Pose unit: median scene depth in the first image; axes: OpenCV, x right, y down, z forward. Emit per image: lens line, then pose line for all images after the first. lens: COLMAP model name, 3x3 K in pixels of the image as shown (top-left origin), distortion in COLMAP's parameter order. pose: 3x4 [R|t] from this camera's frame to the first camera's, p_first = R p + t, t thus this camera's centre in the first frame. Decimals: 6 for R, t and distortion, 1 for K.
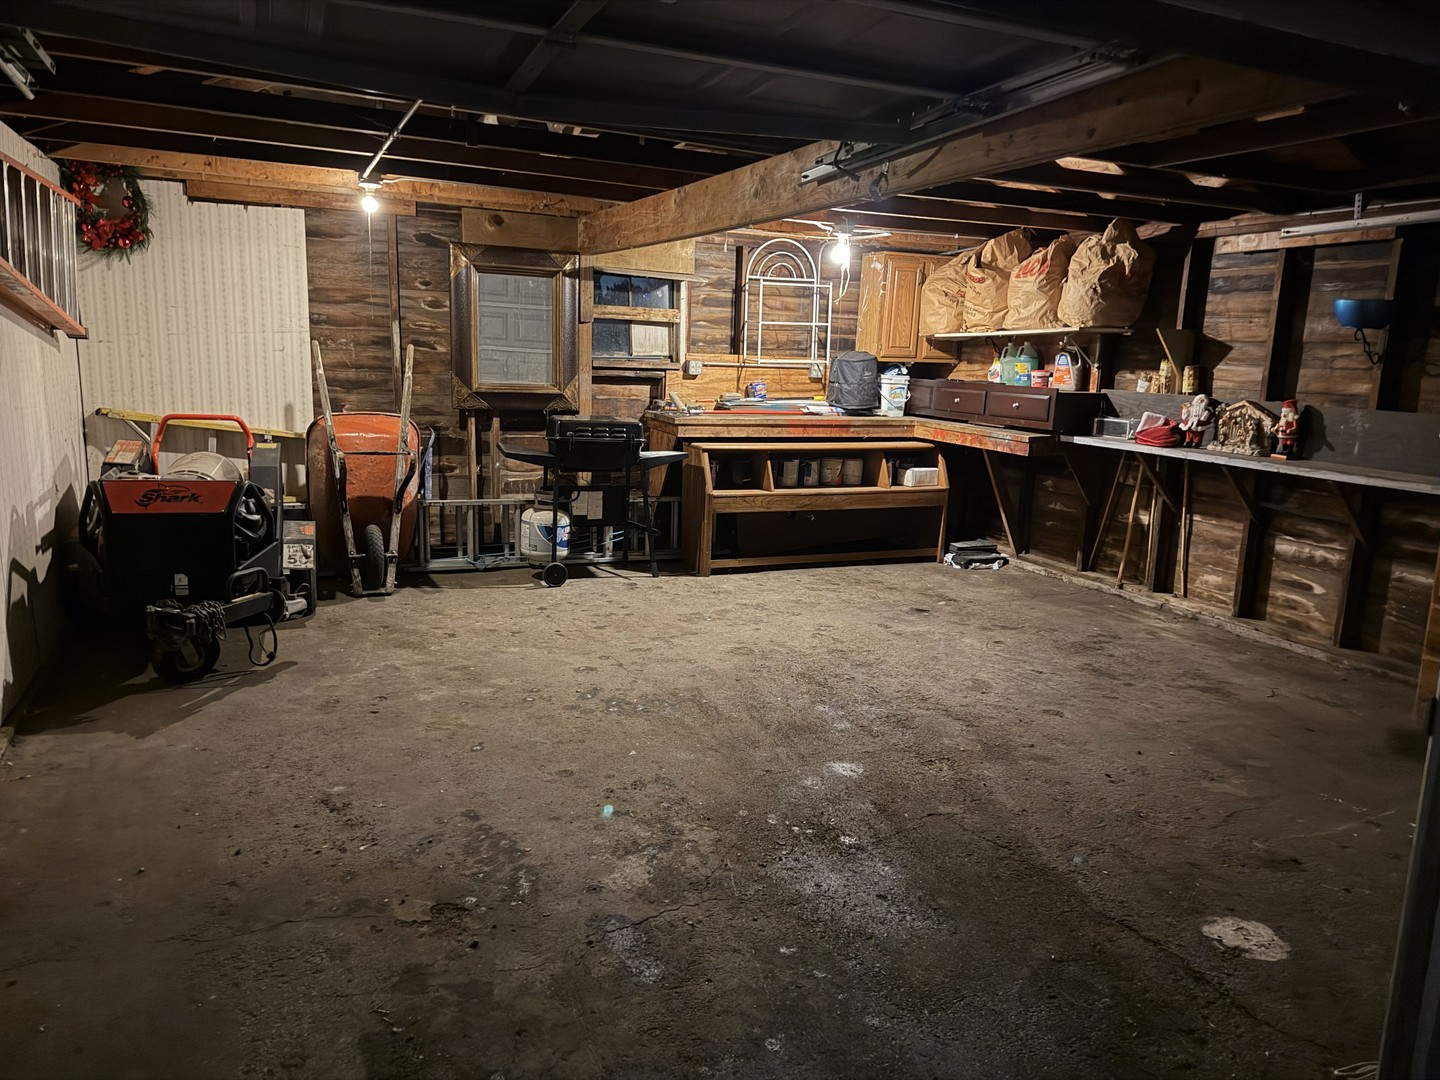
lens RADIAL K [[1019.0, 0, 711.6], [0, 1019.0, 541.5], [0, 0, 1]] dist [0.026042, -0.020992]
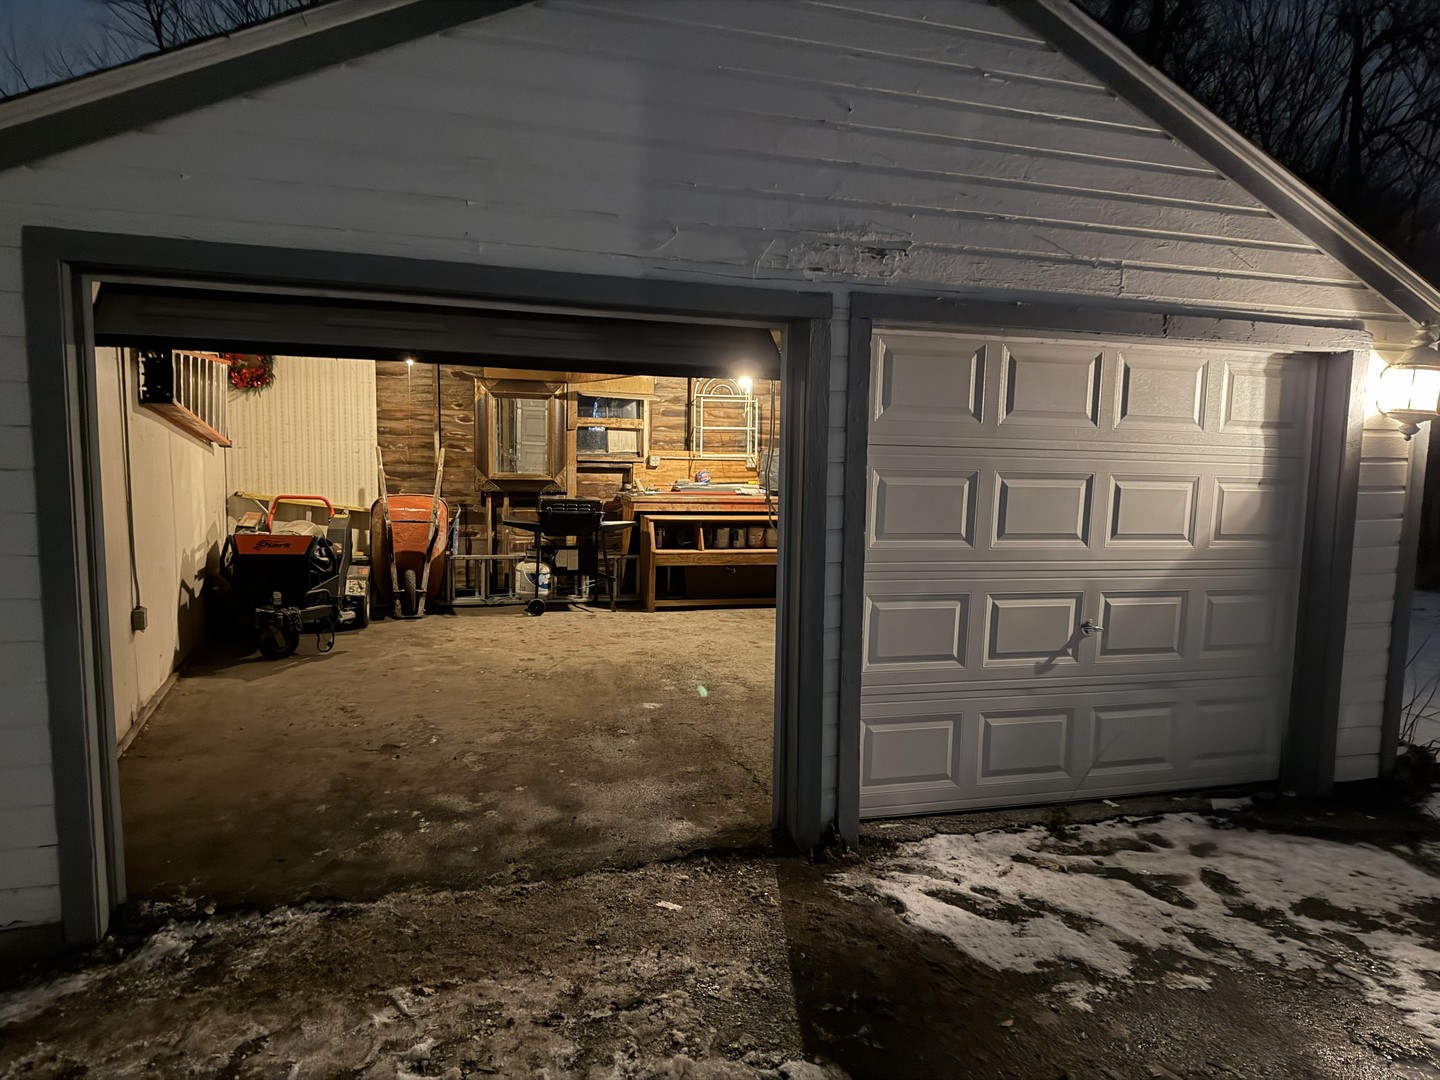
lens RADIAL K [[1019.0, 0, 727.3], [0, 1019.0, 544.3], [0, 0, 1]] dist [0.026042, -0.020992]
pose [[0.995472, 0.001993, -0.095039, 0.262473], [-0.009377, 0.996963, -0.077309, 0.056089], [0.094596, 0.077850, 0.992467, -0.417695]]
